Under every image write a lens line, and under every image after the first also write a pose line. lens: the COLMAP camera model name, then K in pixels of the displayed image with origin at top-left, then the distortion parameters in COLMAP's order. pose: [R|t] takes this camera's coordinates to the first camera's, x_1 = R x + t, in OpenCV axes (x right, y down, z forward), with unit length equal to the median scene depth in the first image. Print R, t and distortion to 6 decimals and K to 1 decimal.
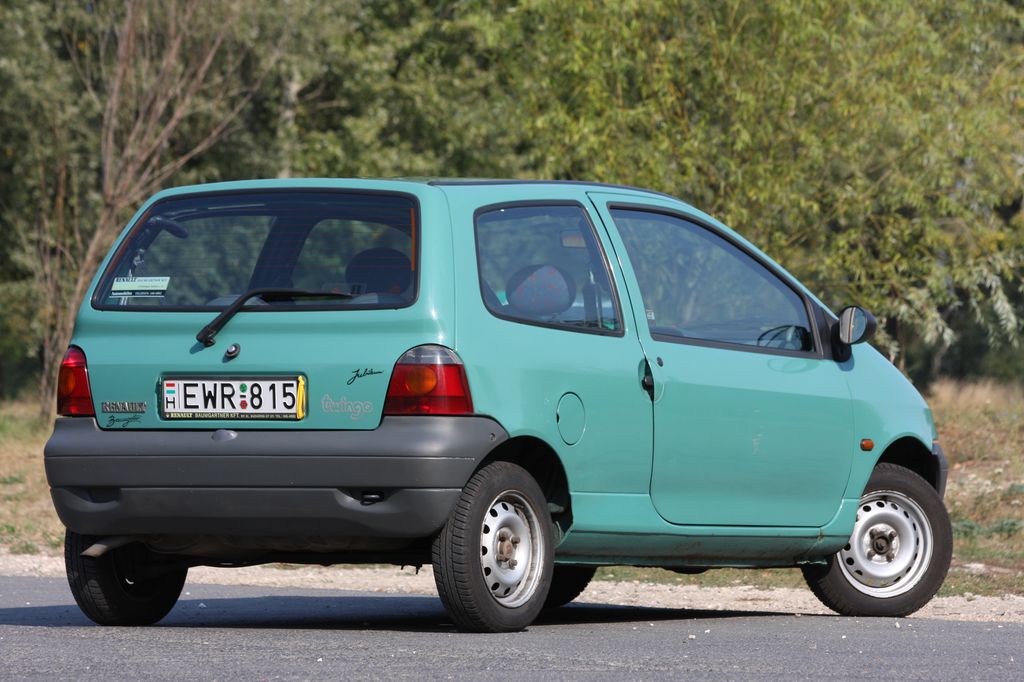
lens RADIAL K [[6253.5, 0, 512.0], [0, 6253.5, 341.0], [0, 0, 1]] dist [0.227953, 30.064152]
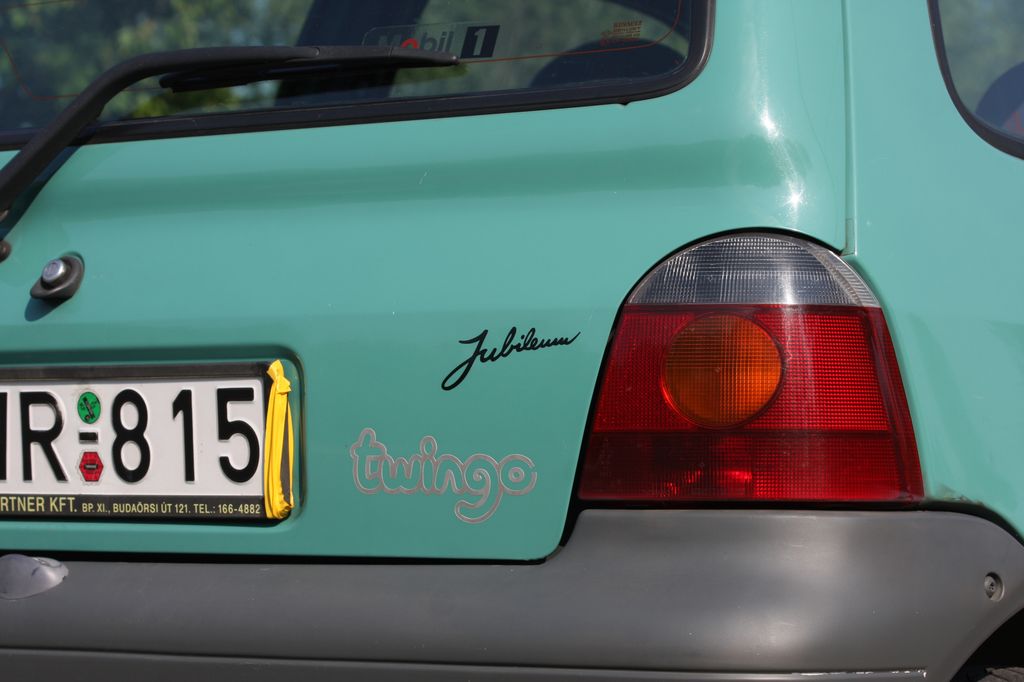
lens RADIAL K [[3698.4, 0, 512.0], [0, 3698.4, 341.0], [0, 0, 1]] dist [-0.159177, -1.830911]
pose [[0.997148, -0.006170, -0.075220, -0.011470], [0.004374, 0.999702, -0.024016, 0.008567], [0.075346, 0.023618, 0.996878, 0.834097]]
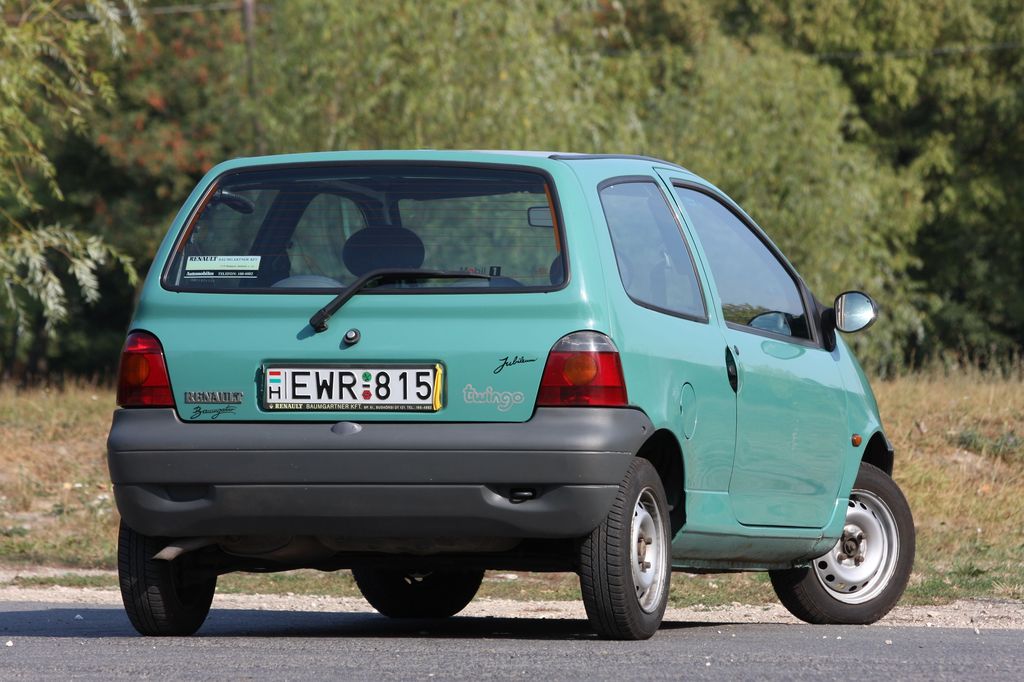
lens RADIAL K [[7479.0, 0, 512.0], [0, 7479.0, 341.0], [0, 0, 1]] dist [0.436318, 7.005302]
pose [[0.964917, 0.004441, 0.262516, -0.311810], [-0.004776, 0.999988, 0.000637, 0.001397], [-0.262510, -0.001868, 0.964927, -0.072366]]
